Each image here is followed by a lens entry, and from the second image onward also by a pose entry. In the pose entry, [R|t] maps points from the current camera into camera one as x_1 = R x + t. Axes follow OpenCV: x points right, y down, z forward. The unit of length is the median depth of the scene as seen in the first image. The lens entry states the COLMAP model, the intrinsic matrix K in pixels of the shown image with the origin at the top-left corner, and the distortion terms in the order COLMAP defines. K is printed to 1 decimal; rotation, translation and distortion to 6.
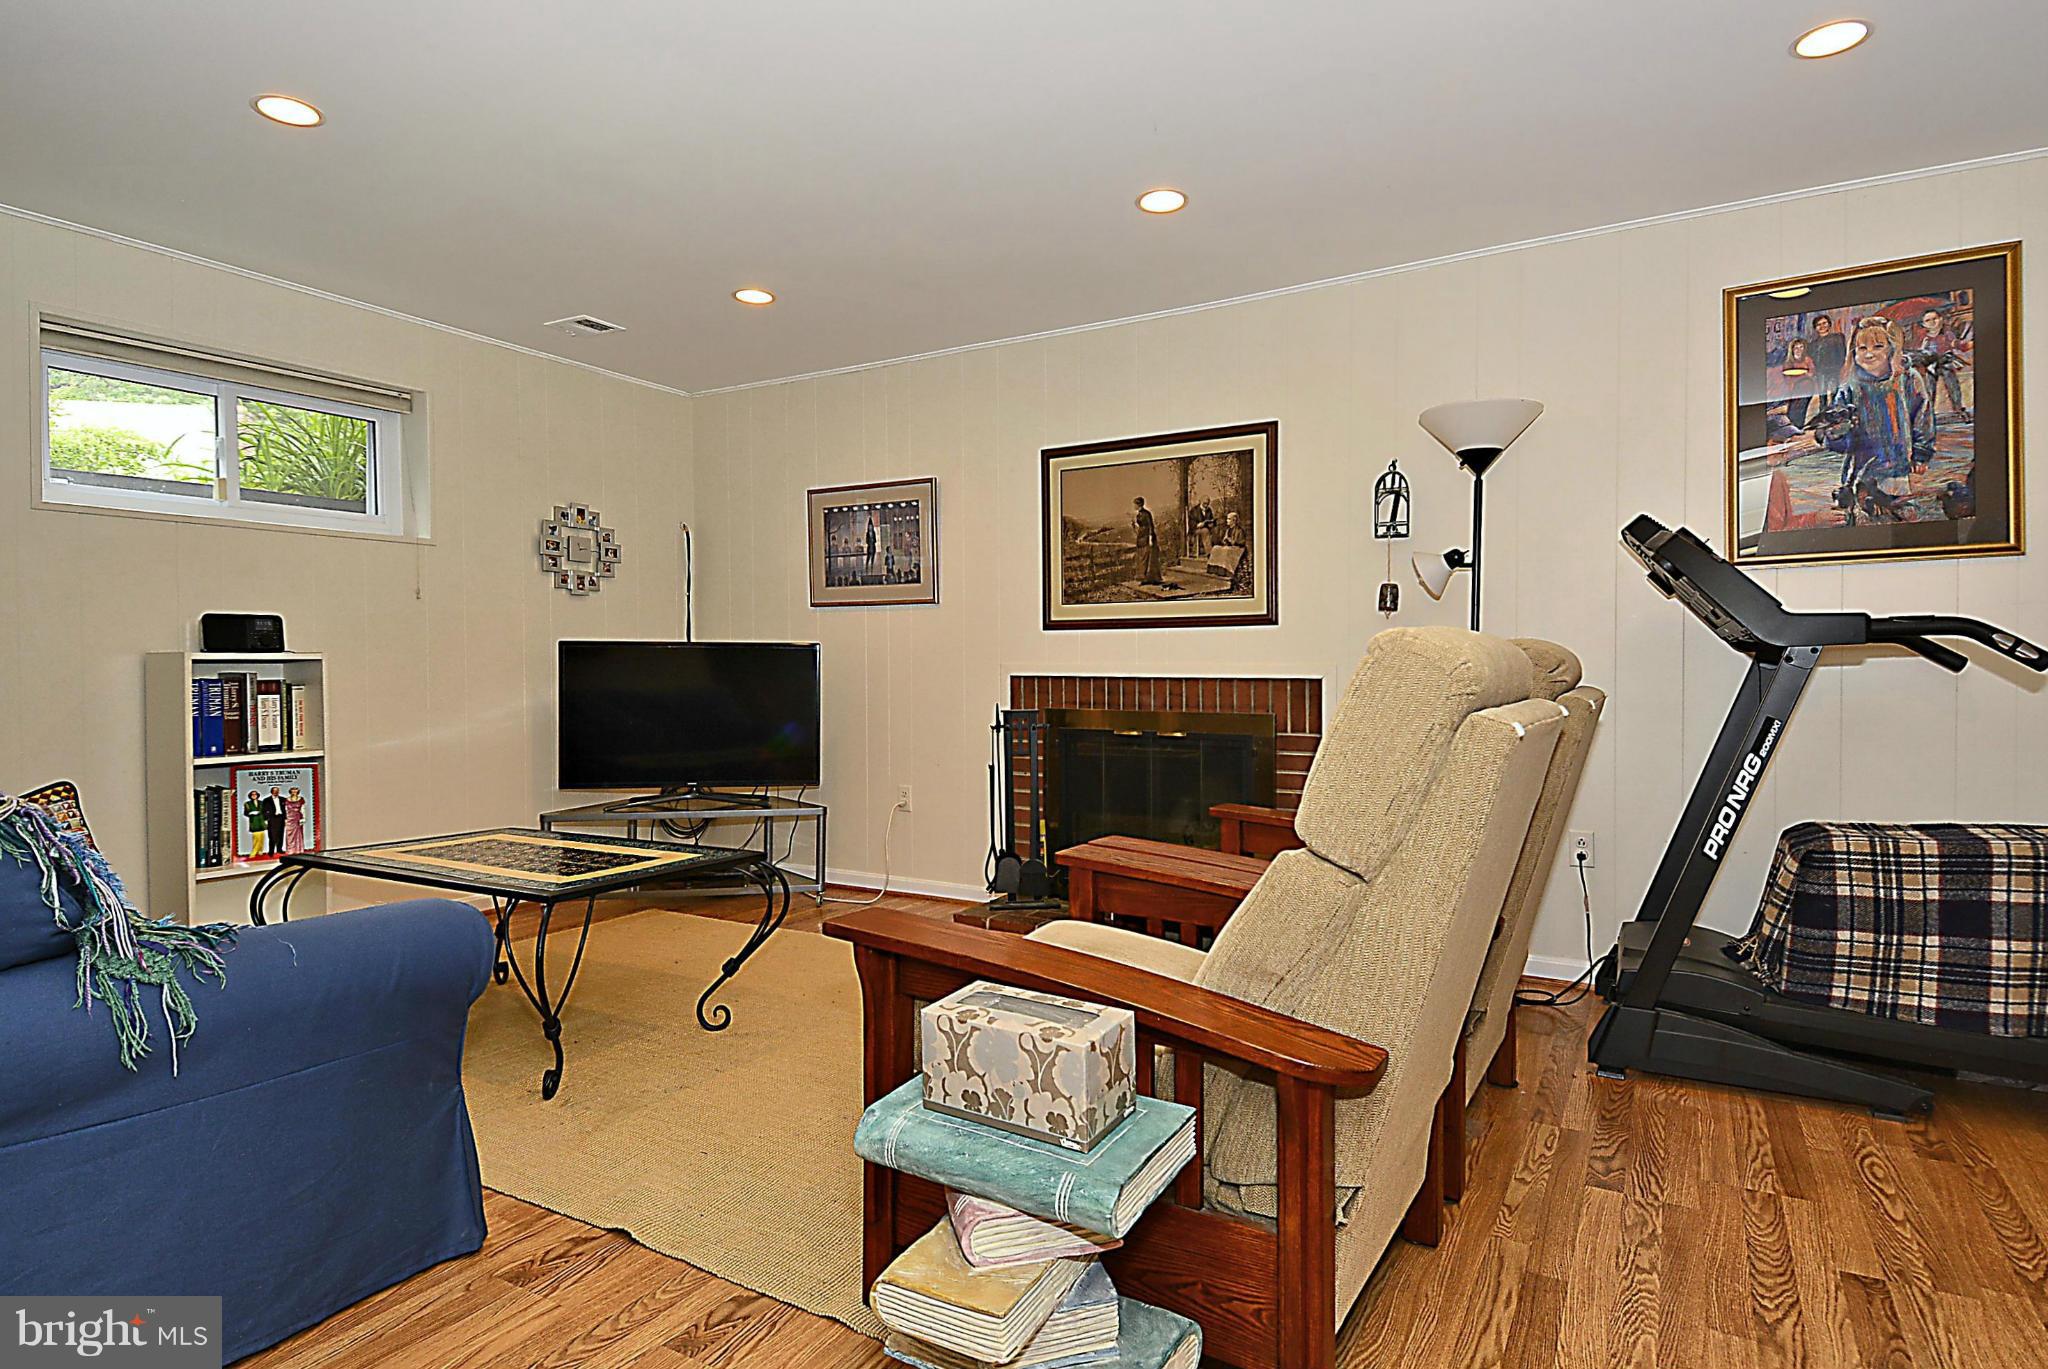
lens RADIAL K [[1035.8, 0, 1068.7], [0, 1035.8, 683.4], [0, 0, 1]] dist [0.018372, -0.026101]
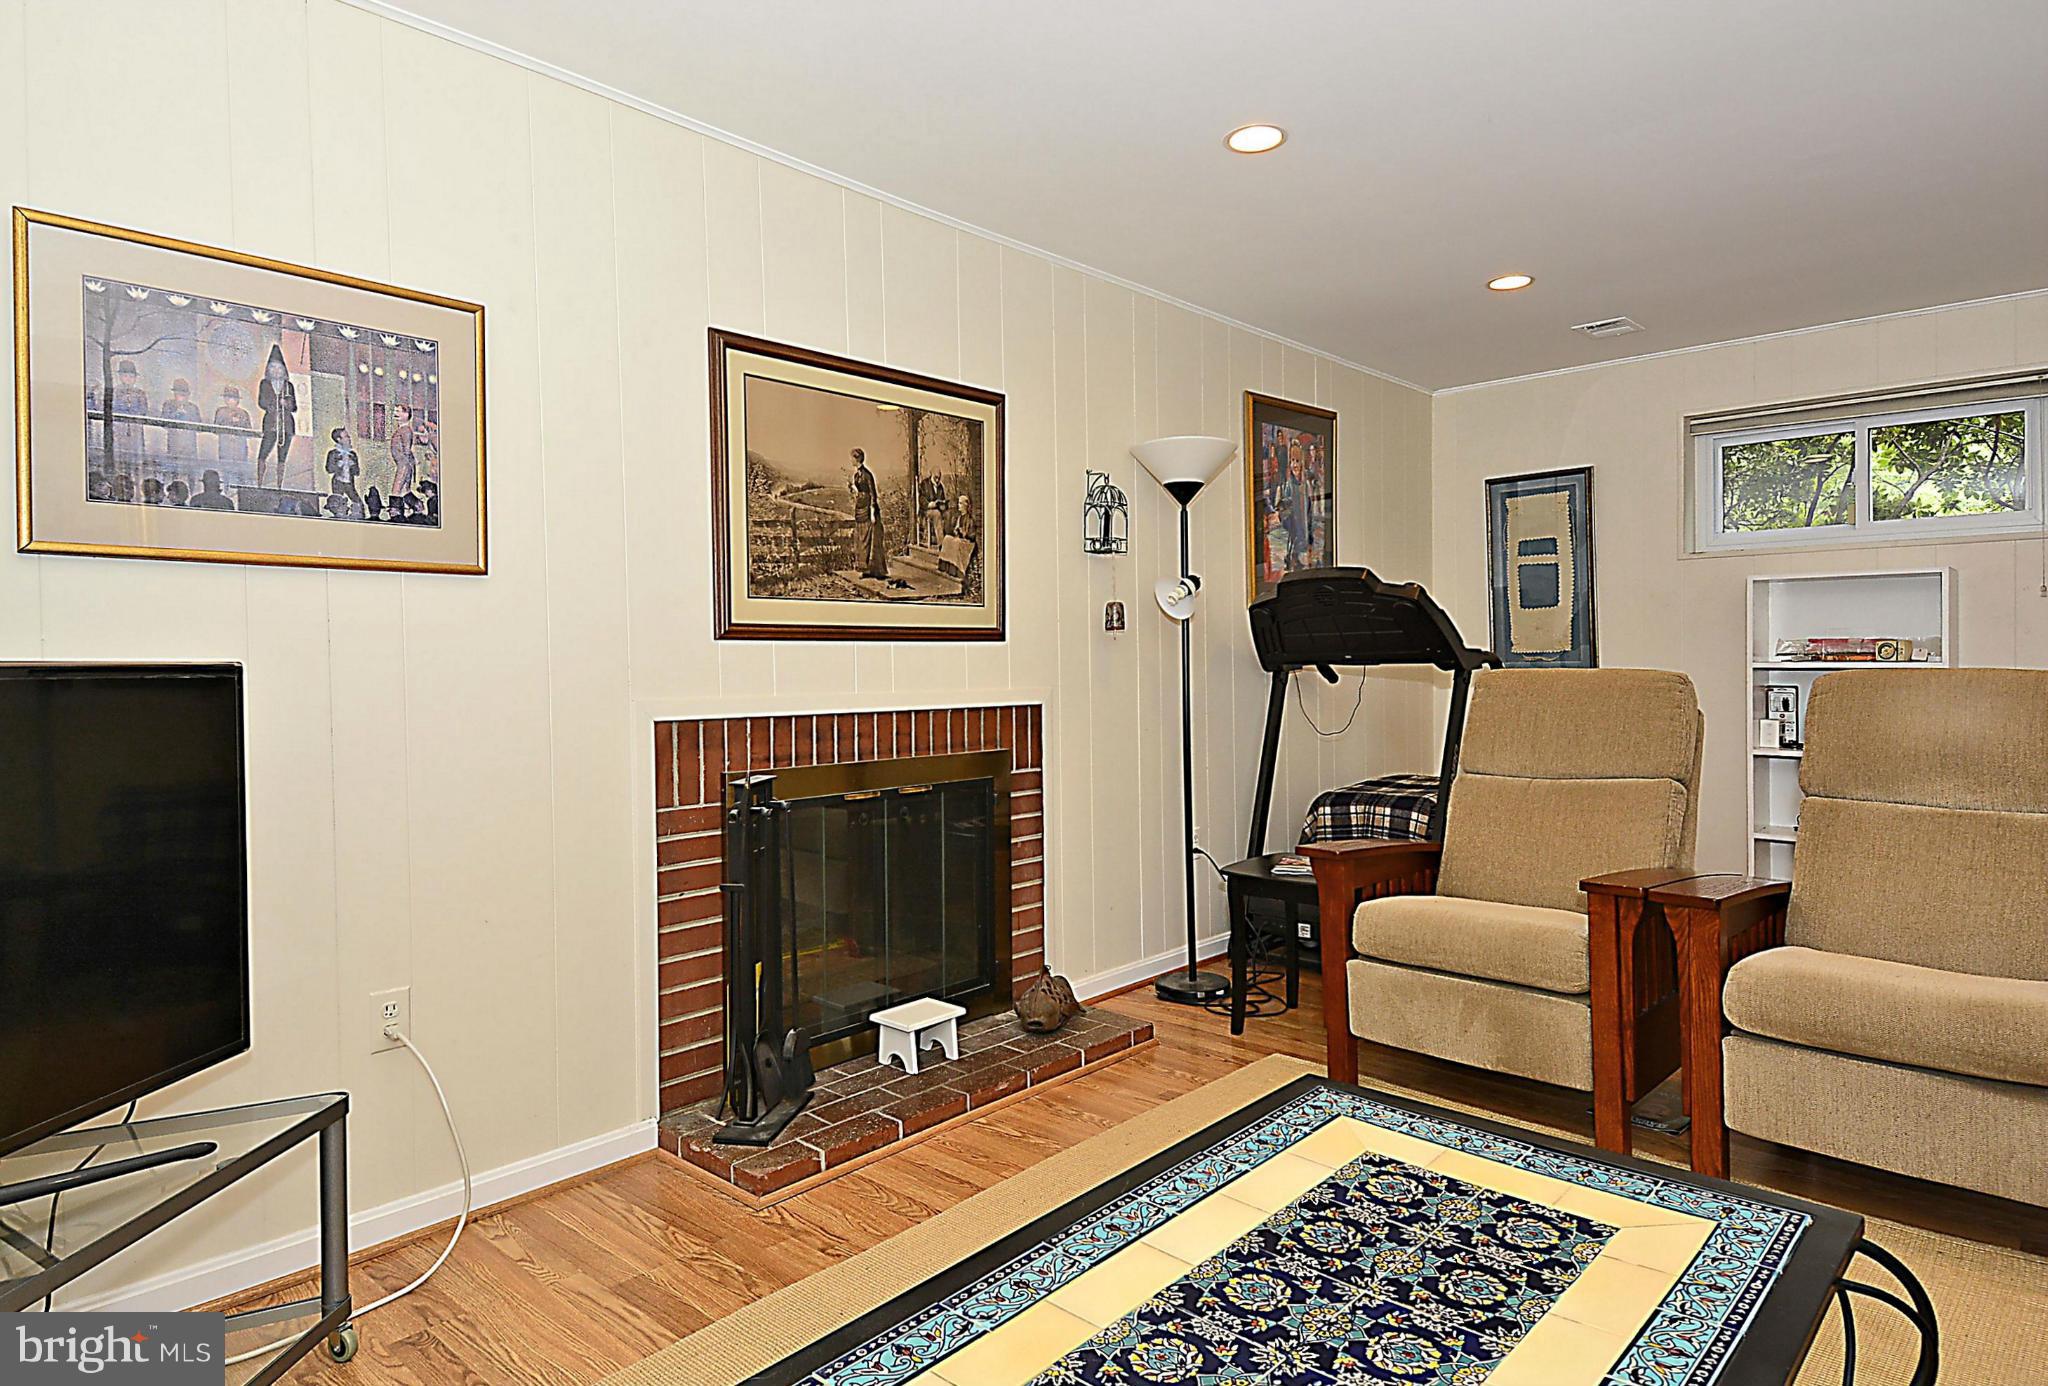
lens RADIAL K [[1230.6, 0, 1024.0], [0, 1230.6, 693.0], [0, 0, 1]] dist [0.001868, 0.000119]
pose [[0.201403, -0.021613, 0.979270, -0.711105], [0.033793, 0.999315, 0.015105, -0.027631], [-0.978925, 0.030050, 0.201996, 0.739011]]
